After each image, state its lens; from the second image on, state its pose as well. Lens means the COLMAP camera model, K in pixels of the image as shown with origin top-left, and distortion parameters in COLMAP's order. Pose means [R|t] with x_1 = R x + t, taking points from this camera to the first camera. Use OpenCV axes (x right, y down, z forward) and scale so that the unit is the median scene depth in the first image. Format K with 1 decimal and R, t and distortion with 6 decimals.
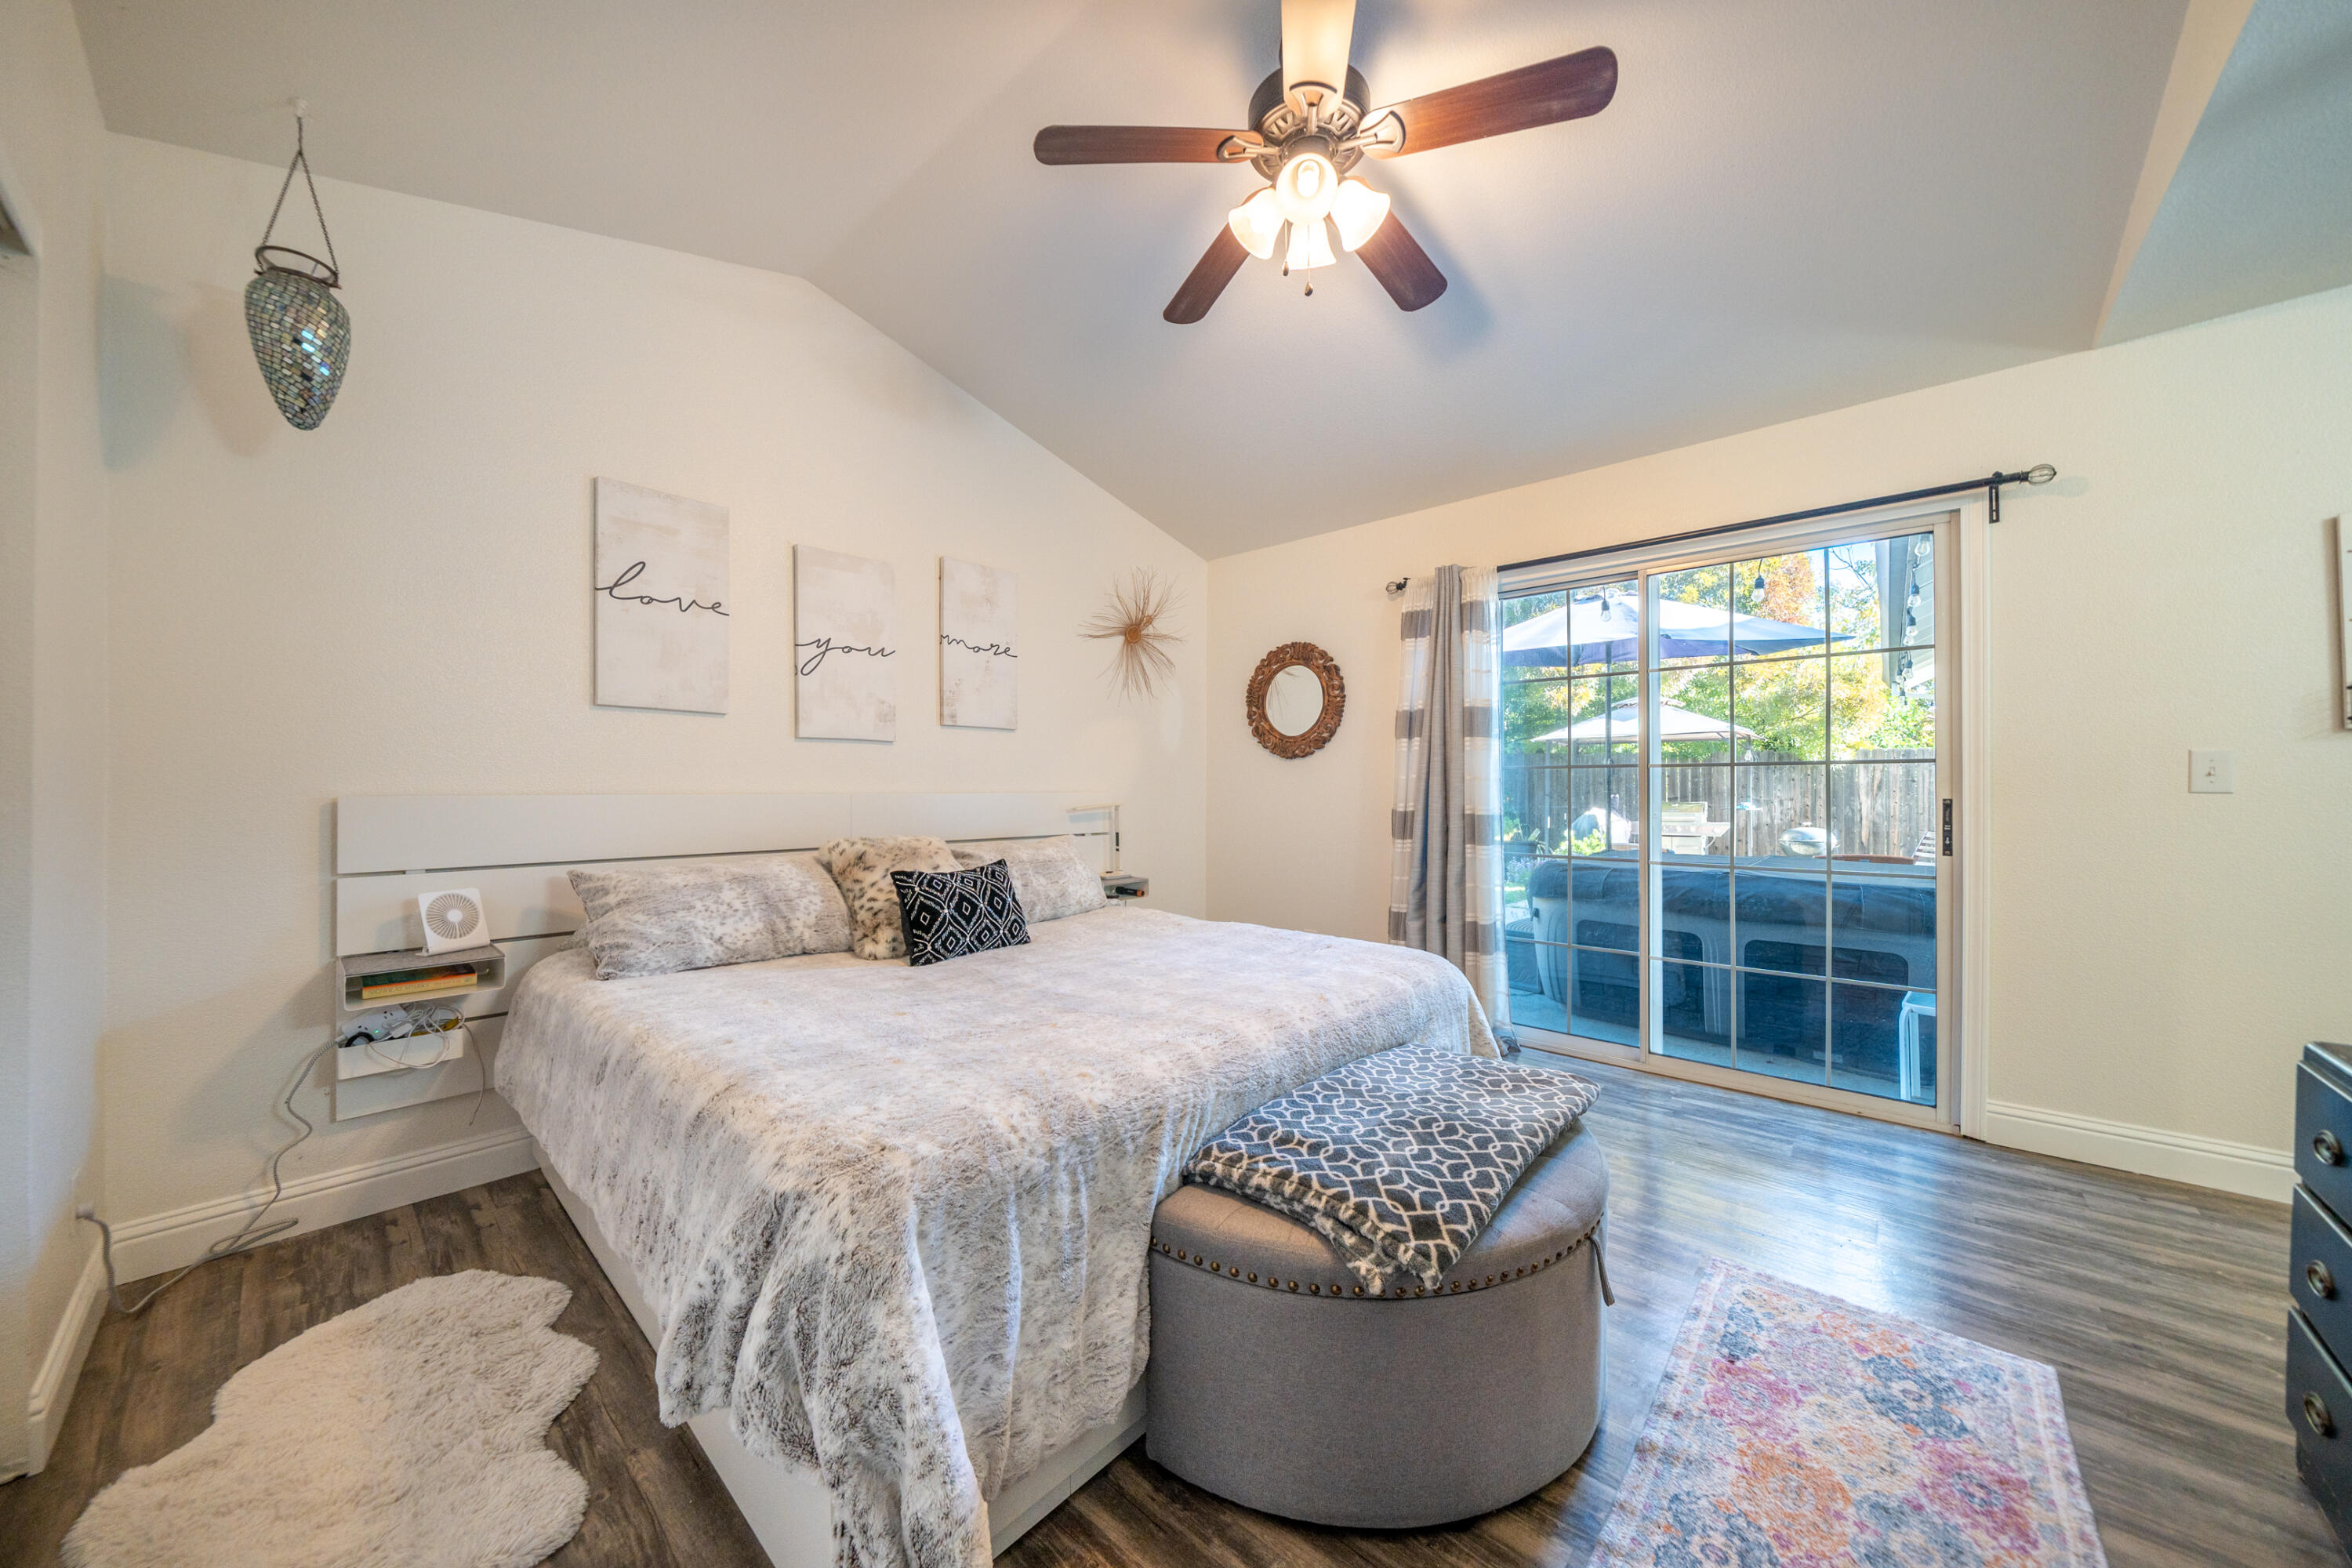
lens RADIAL K [[808.6, 0, 1183.9], [0, 808.6, 784.7], [0, 0, 1]] dist [0.000987, 0.000137]
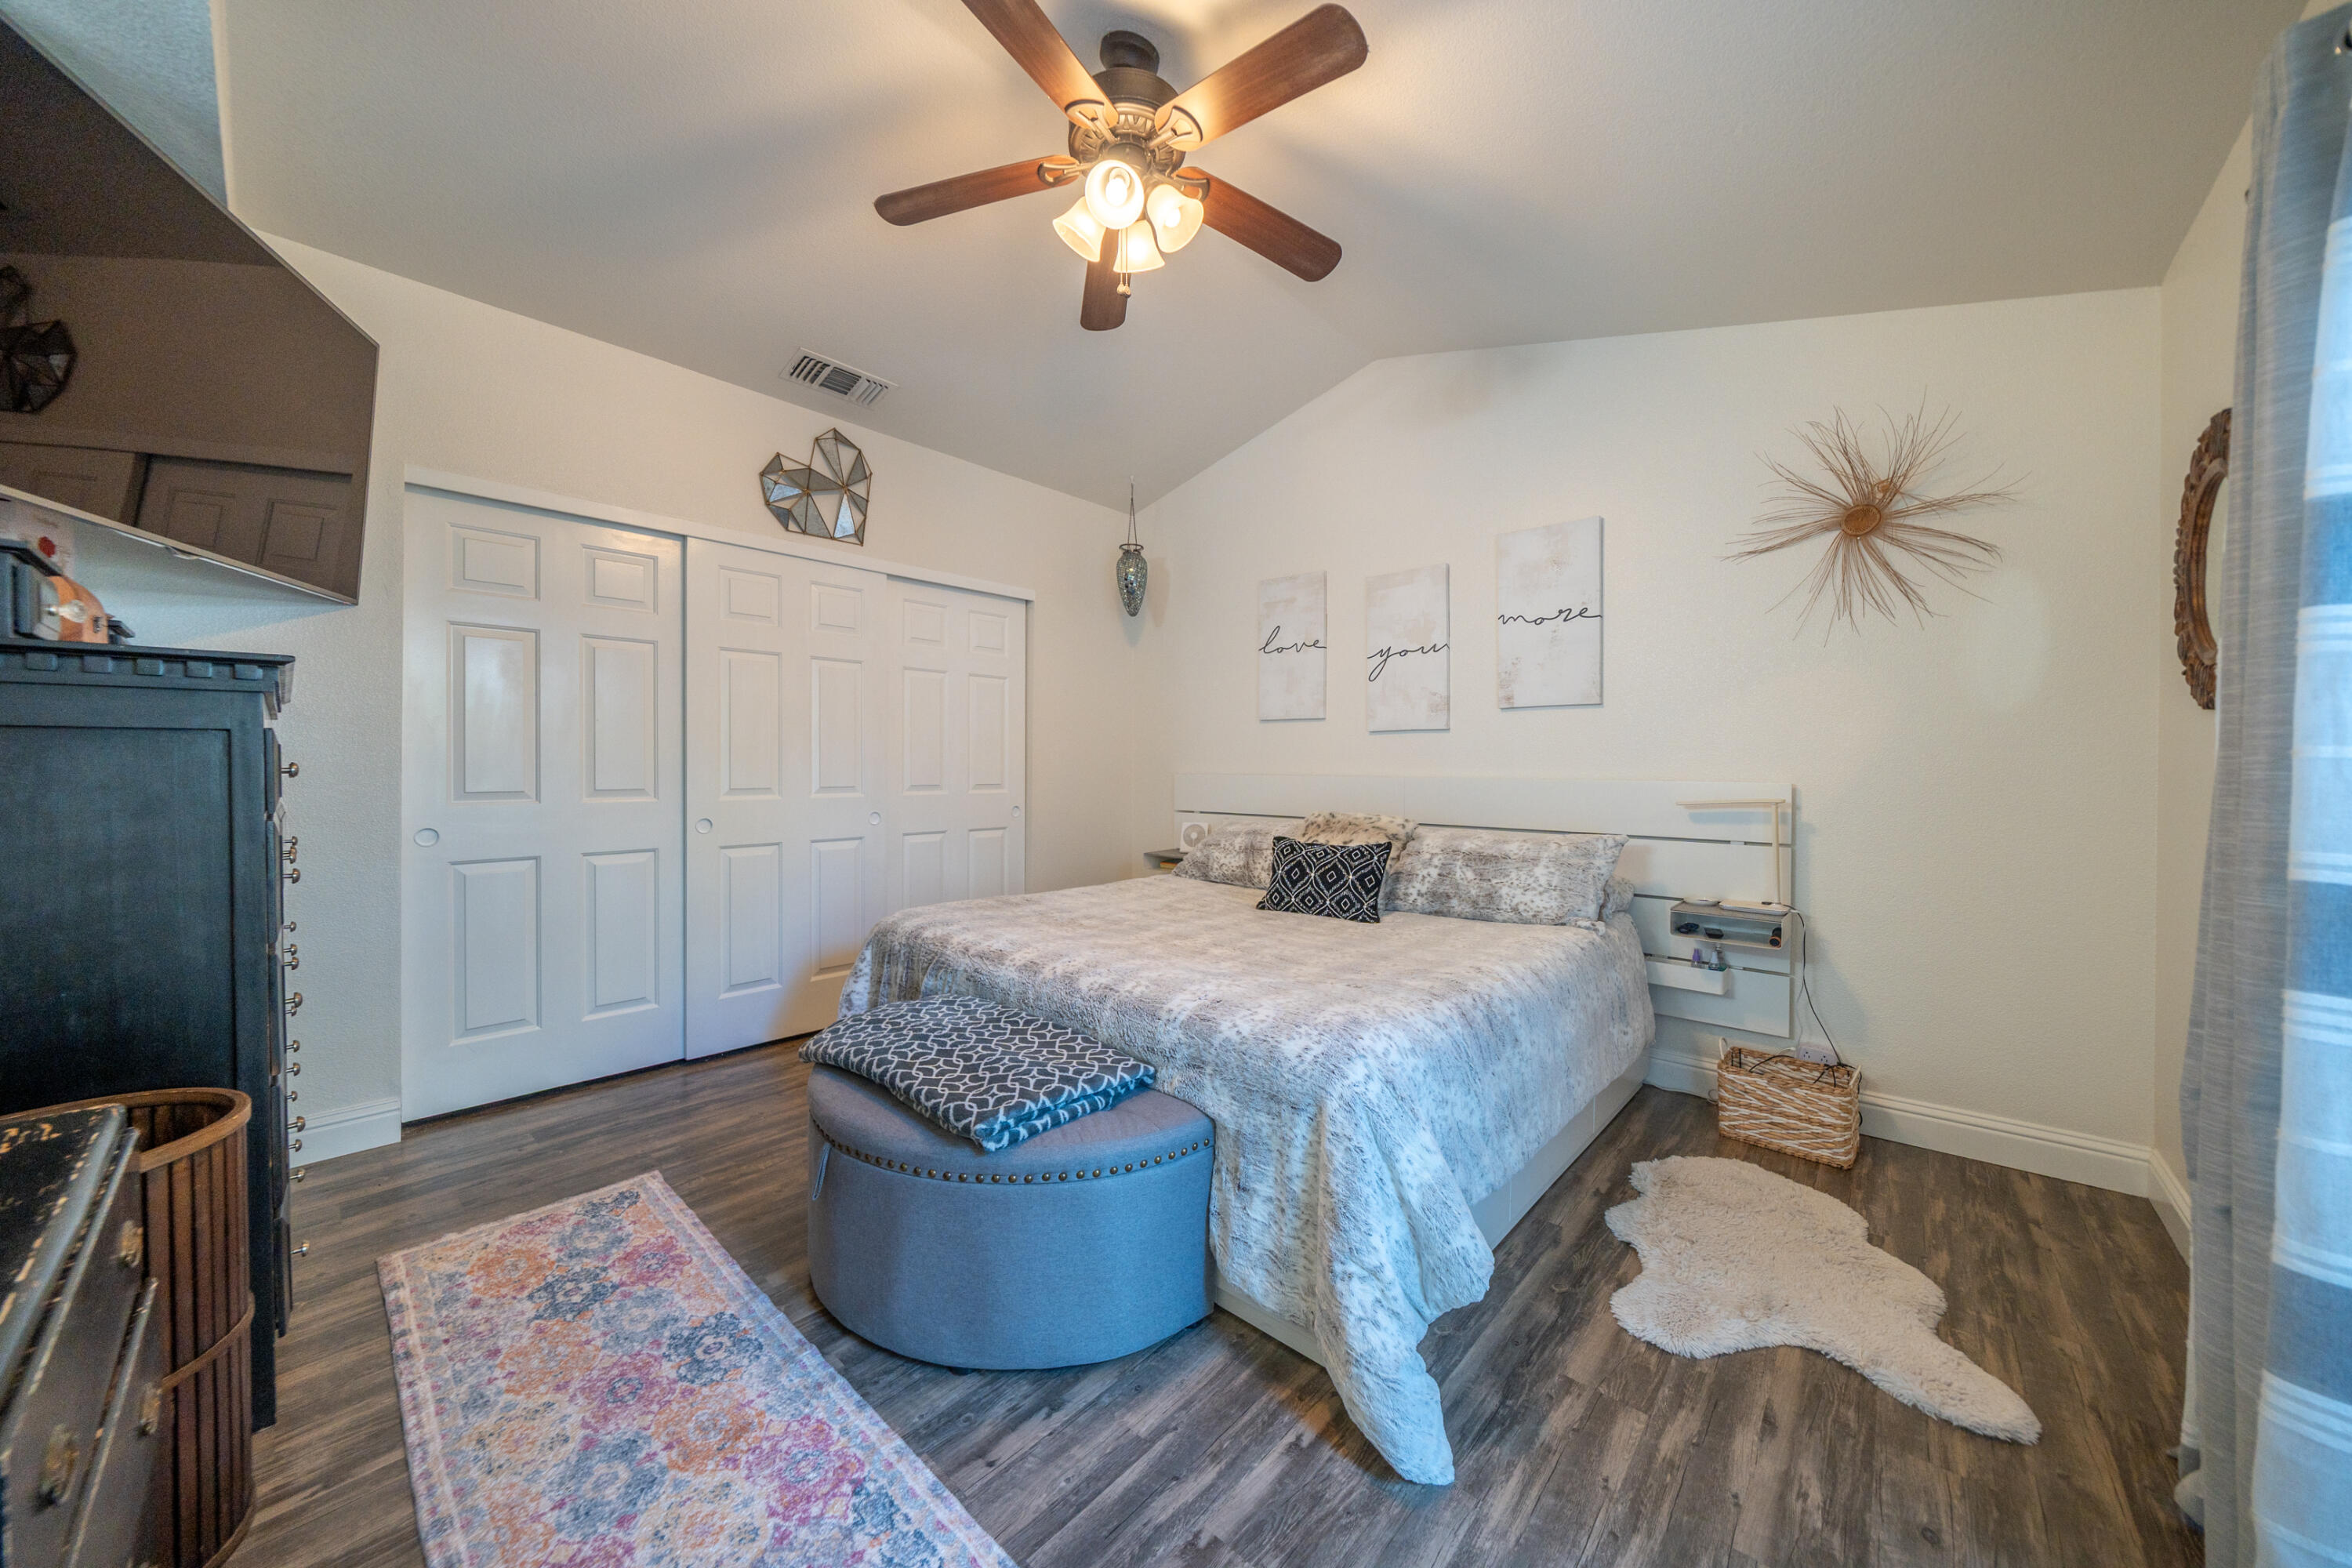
lens RADIAL K [[808.6, 0, 1183.9], [0, 808.6, 784.7], [0, 0, 1]] dist [0.000987, 0.000137]
pose [[-0.002298, 0.025528, -0.999671, 0.655067], [0.000980, 0.999674, 0.025526, -0.006145], [0.999997, -0.000921, -0.002323, 0.592869]]
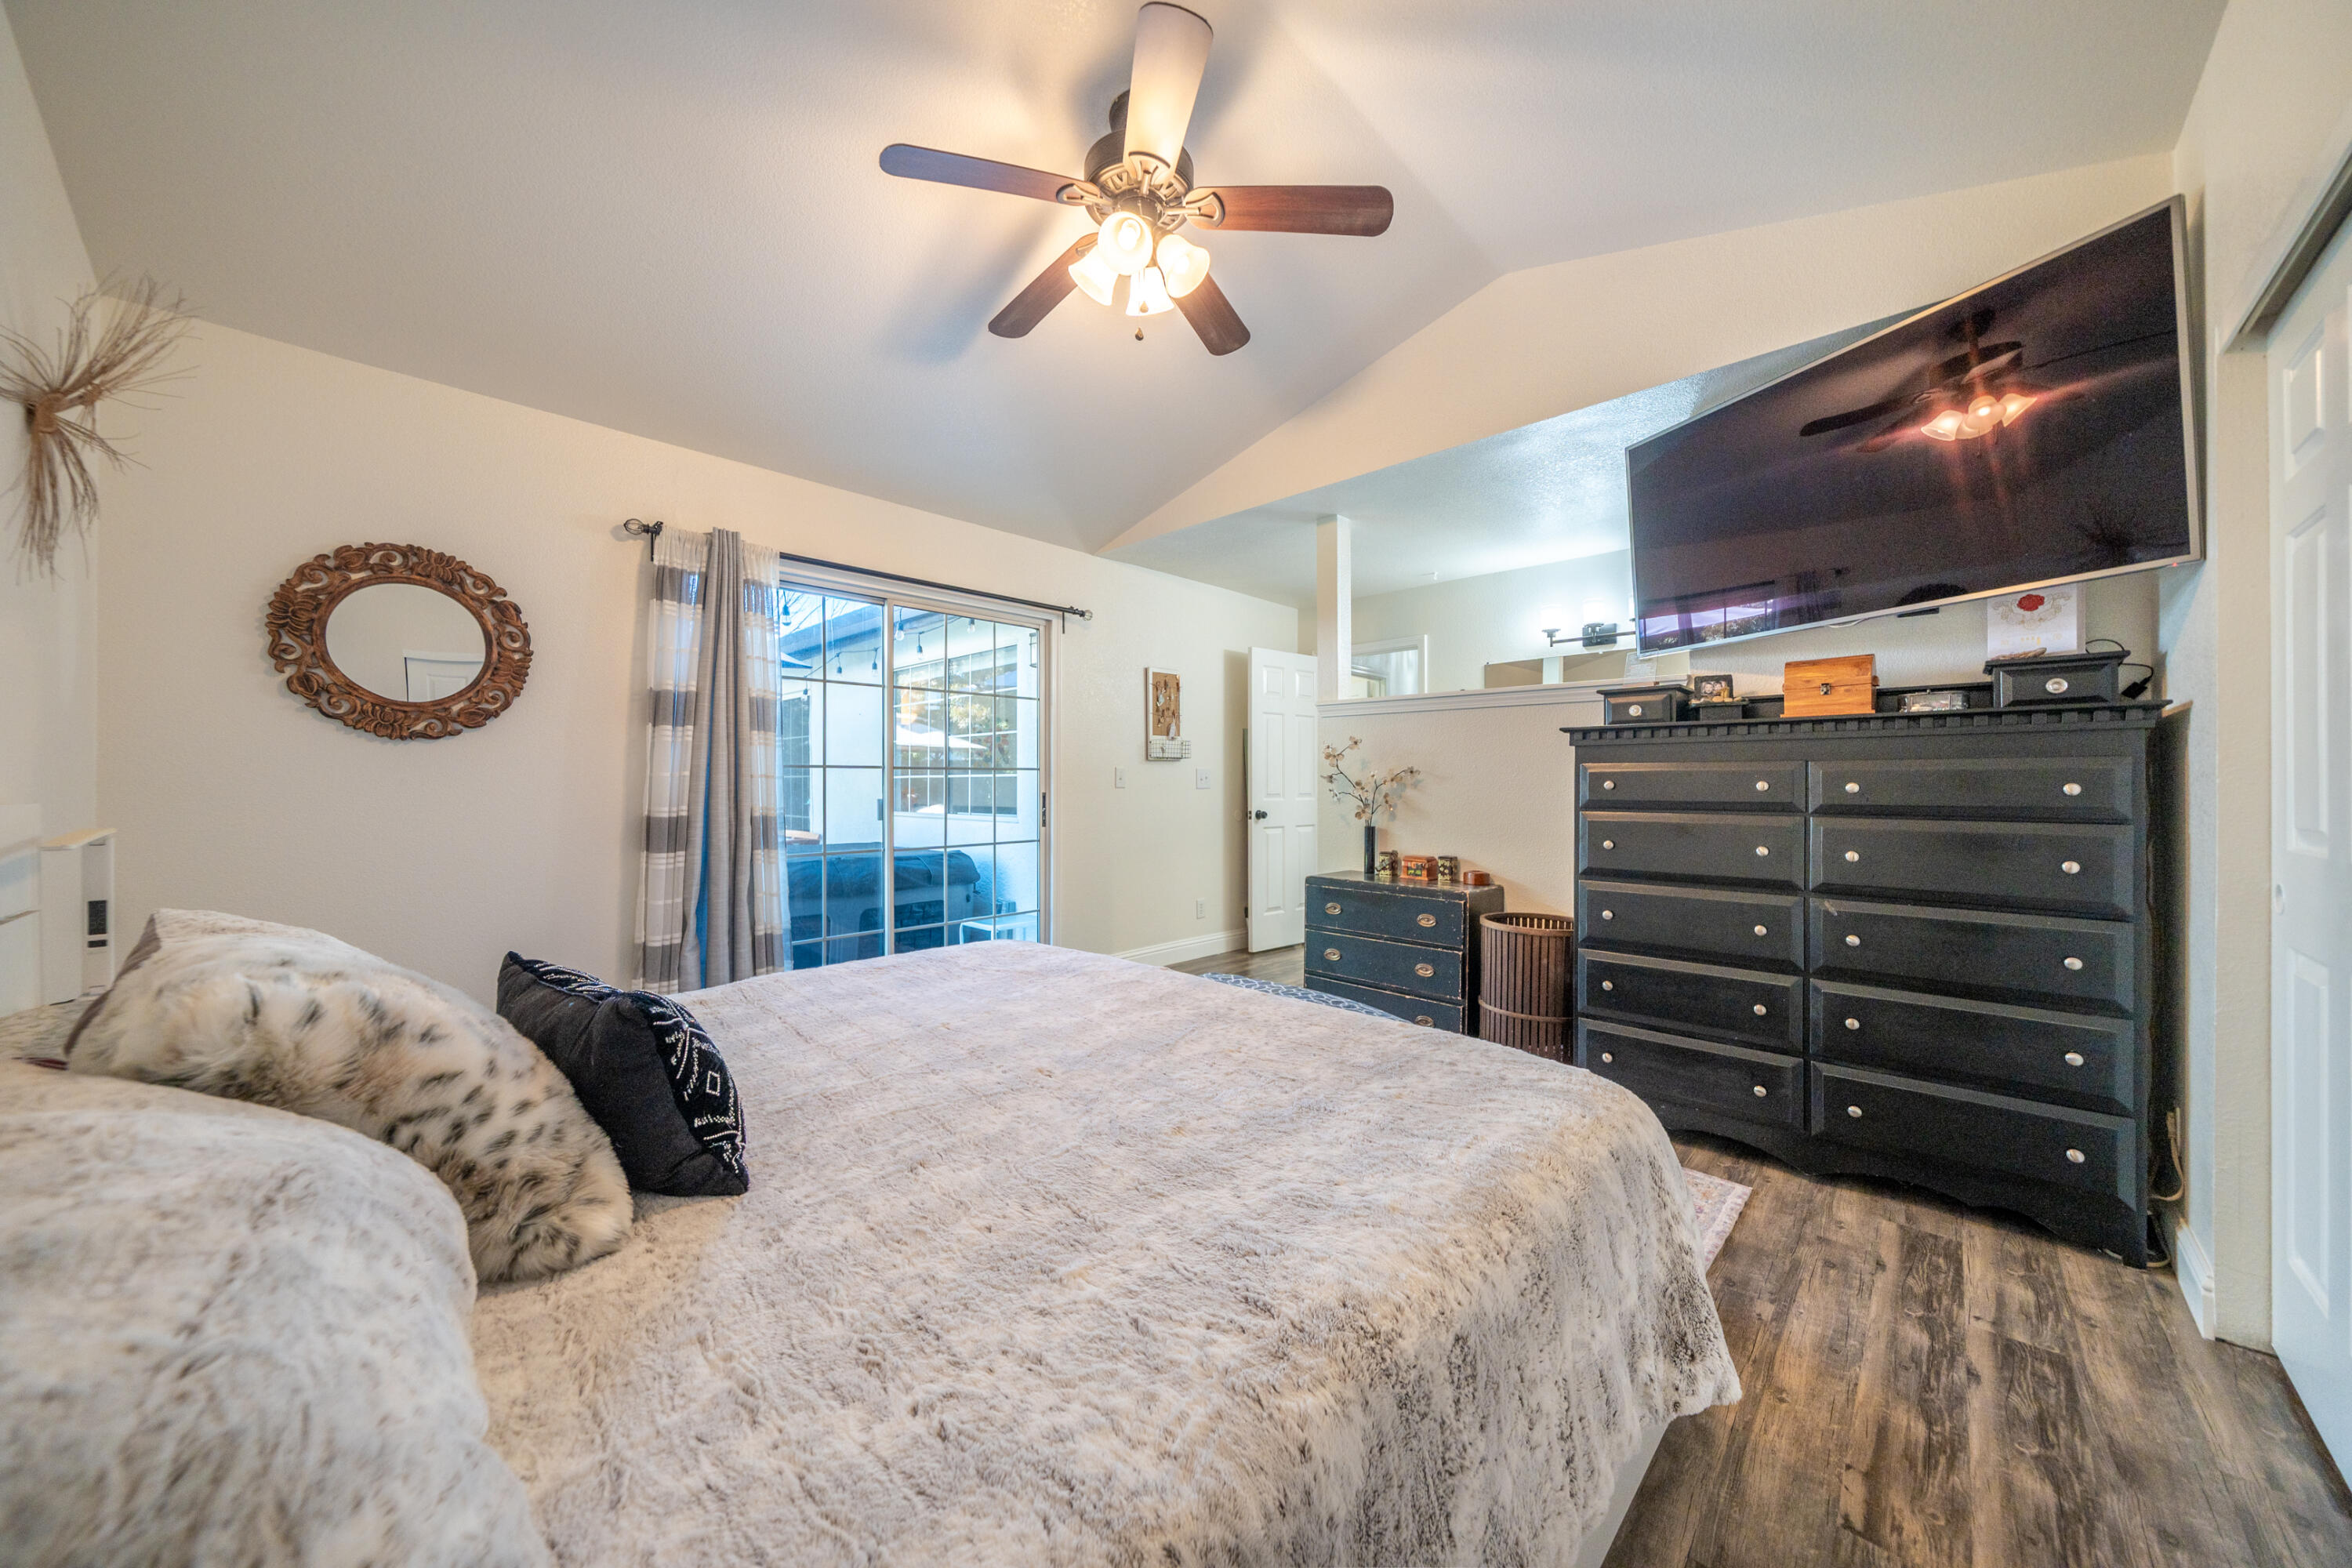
lens RADIAL K [[788.6, 0, 1176.0], [0, 788.6, 784.0], [0, 0, 1]] dist [0.000636, 0.000030]
pose [[0.056809, -0.000273, 0.998385, -0.507483], [-0.000170, 1.000000, 0.000283, 0.000029], [-0.998385, -0.000185, 0.056808, 0.492464]]
